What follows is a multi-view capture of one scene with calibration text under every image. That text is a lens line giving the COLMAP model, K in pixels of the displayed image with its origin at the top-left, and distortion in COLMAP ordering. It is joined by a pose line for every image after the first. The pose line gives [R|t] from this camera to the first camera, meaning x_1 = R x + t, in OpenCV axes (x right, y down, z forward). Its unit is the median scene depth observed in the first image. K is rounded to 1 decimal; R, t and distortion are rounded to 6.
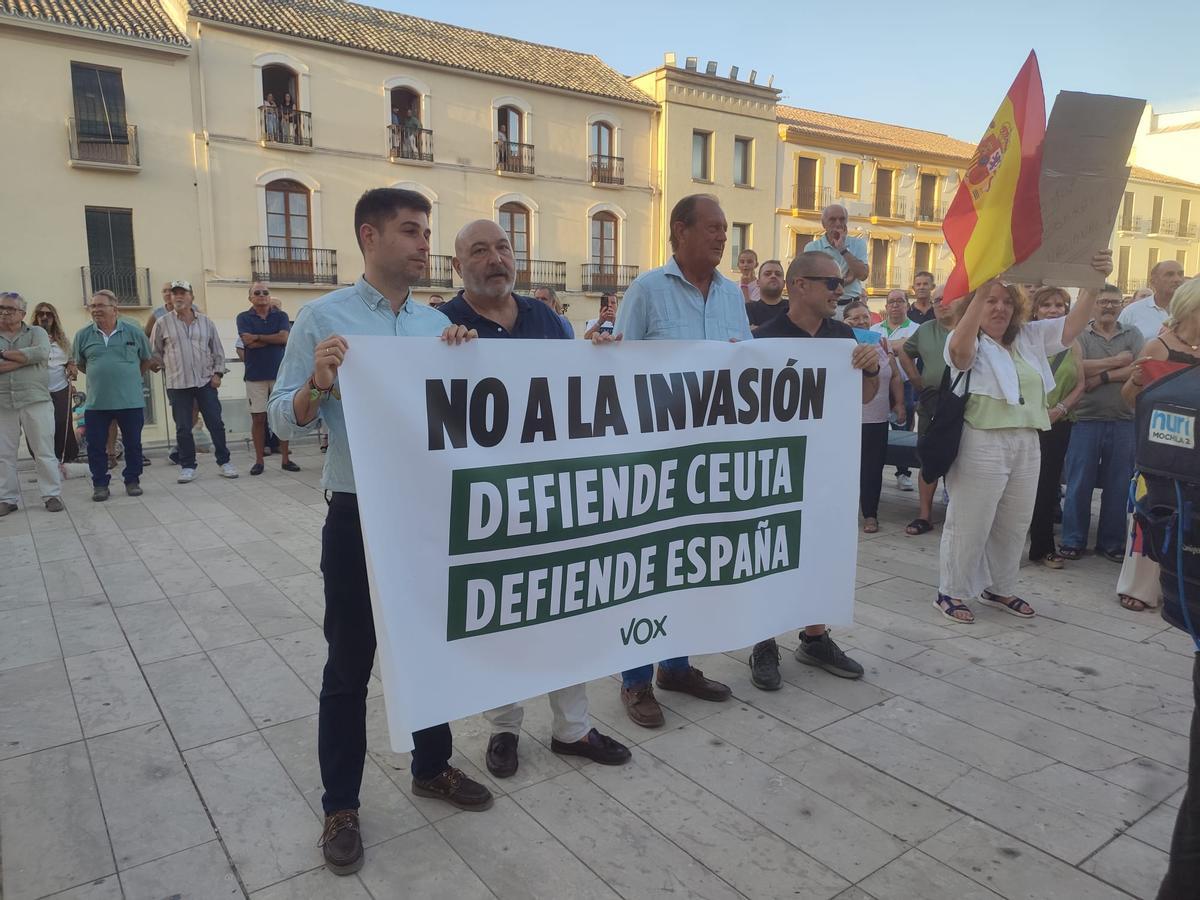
lens RADIAL K [[860.5, 0, 600.0], [0, 860.5, 450.0], [0, 0, 1]] dist [0.027448, -0.029793]
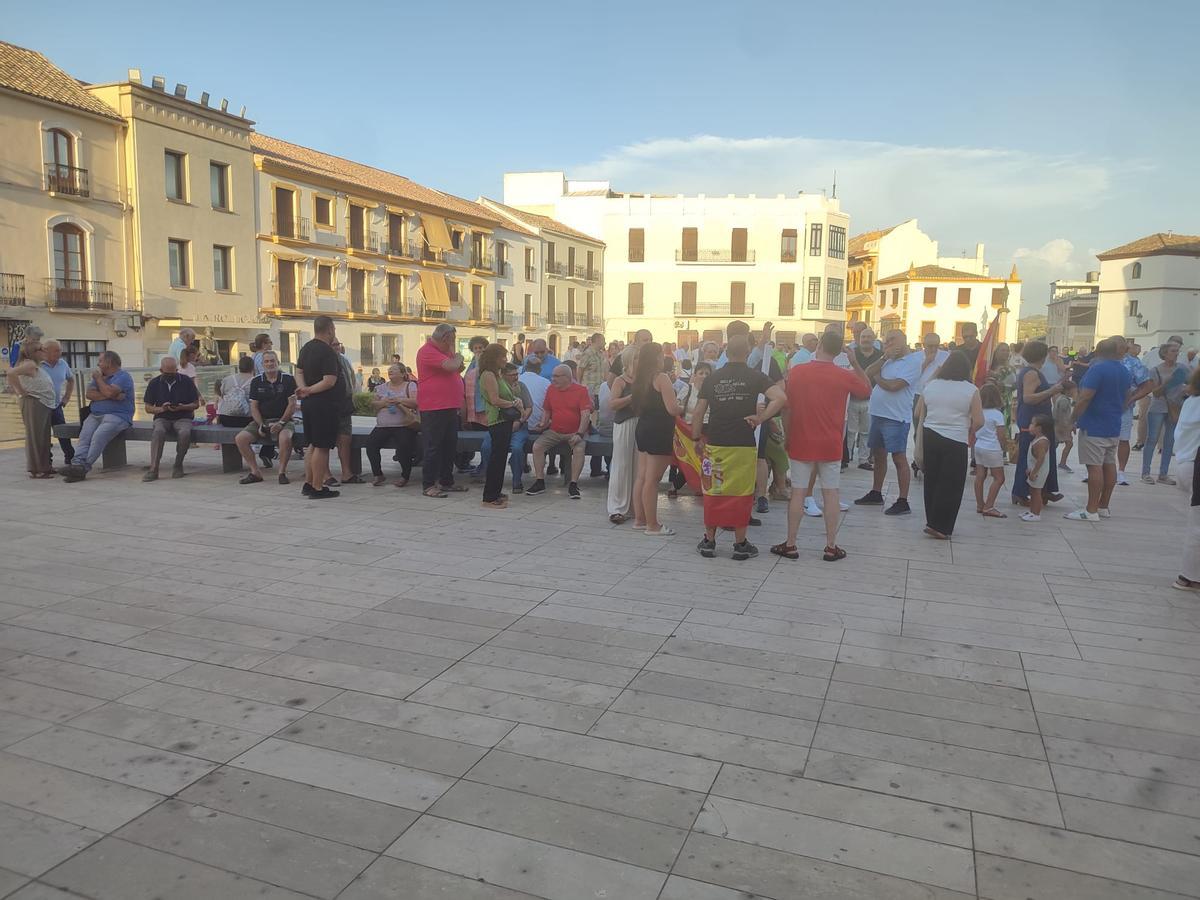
lens RADIAL K [[860.5, 0, 600.0], [0, 860.5, 450.0], [0, 0, 1]] dist [0.027448, -0.029793]
pose [[0.834802, -0.053065, 0.547987, -0.039283], [0.063986, 0.997950, -0.000839, 0.008727], [-0.546820, 0.035764, 0.836486, -0.100502]]
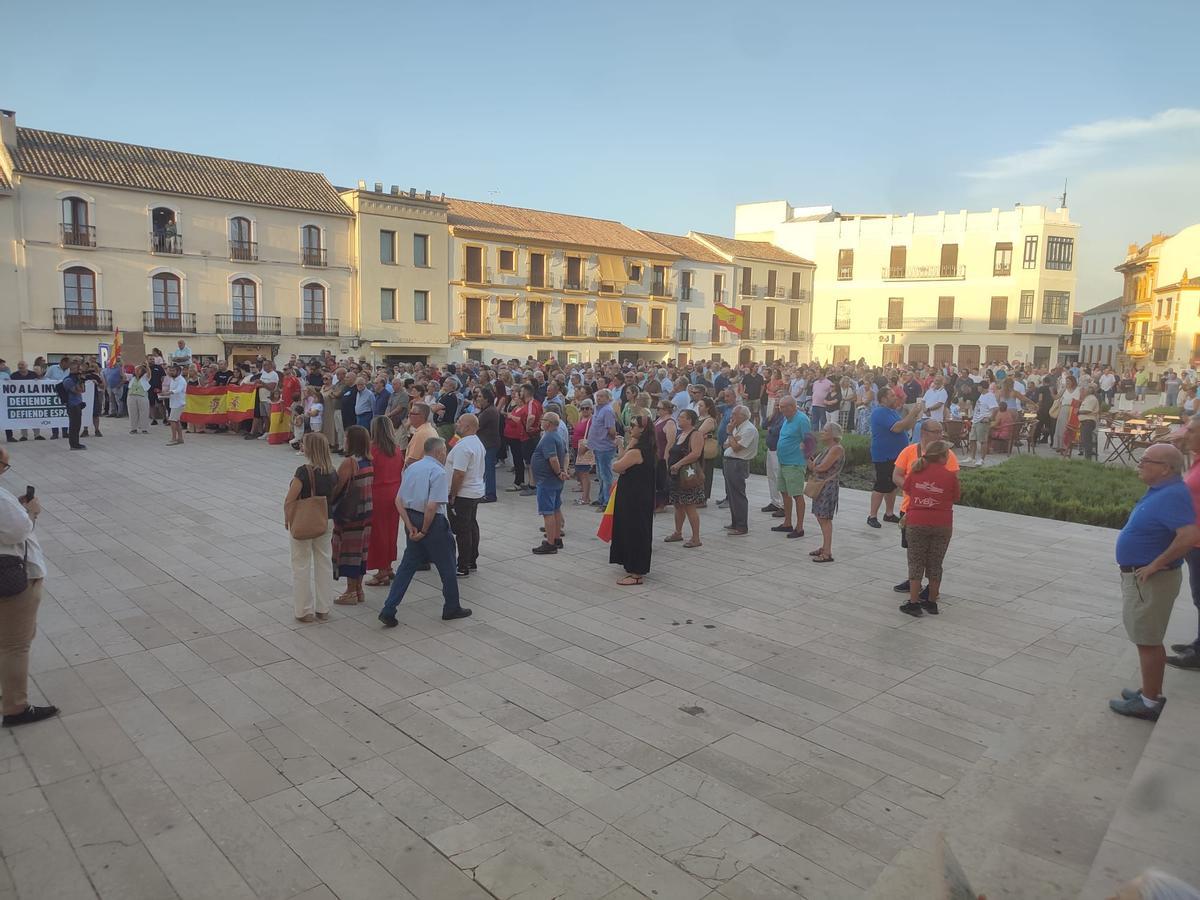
lens RADIAL K [[860.5, 0, 600.0], [0, 860.5, 450.0], [0, 0, 1]] dist [0.027448, -0.029793]
pose [[0.991994, 0.004187, 0.126212, 0.304868], [-0.001085, 0.999696, -0.024638, 0.051128], [-0.126277, 0.024304, 0.991697, -0.545060]]
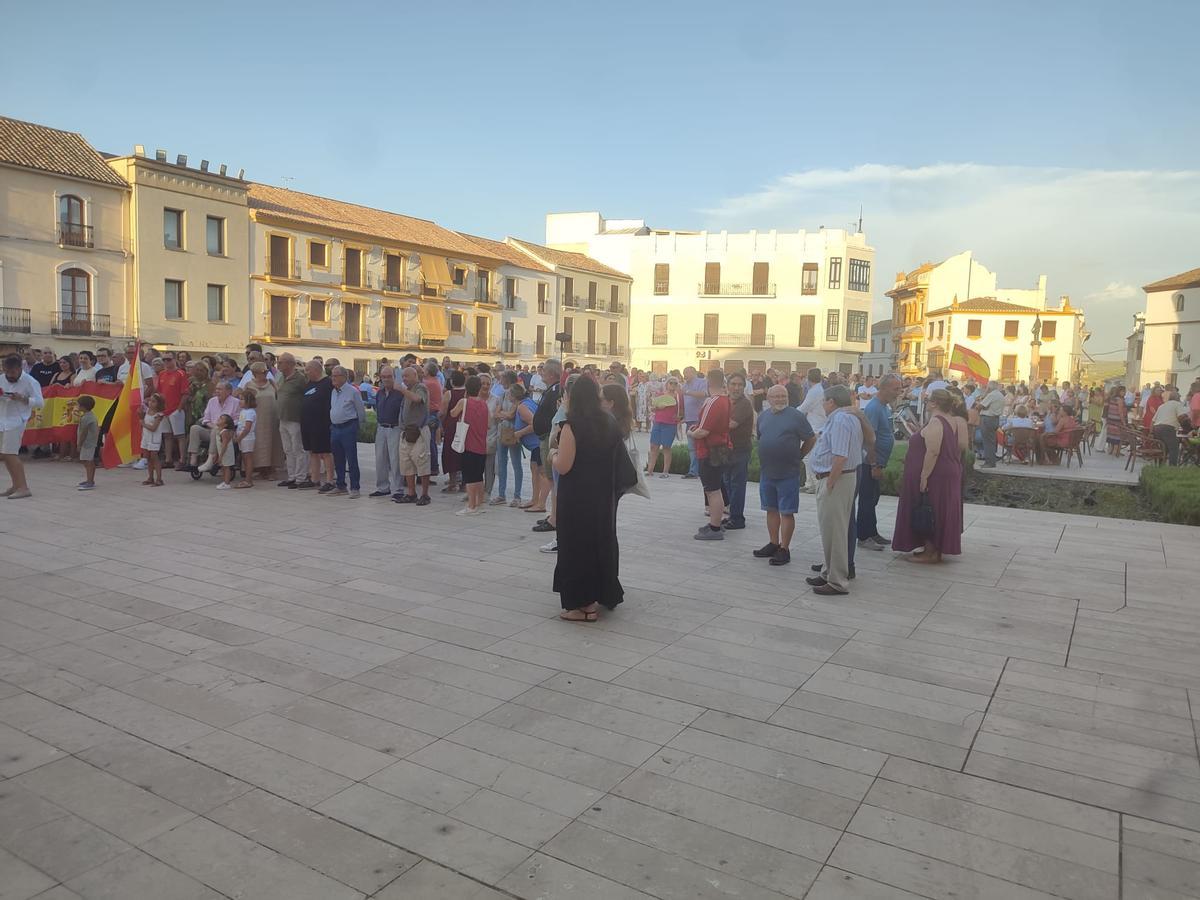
lens RADIAL K [[860.5, 0, 600.0], [0, 860.5, 450.0], [0, 0, 1]] dist [0.027448, -0.029793]
pose [[0.919524, -0.008451, 0.392943, 0.194952], [0.027846, 0.998657, -0.043685, 0.045728], [-0.392046, 0.051111, 0.918525, -0.364605]]
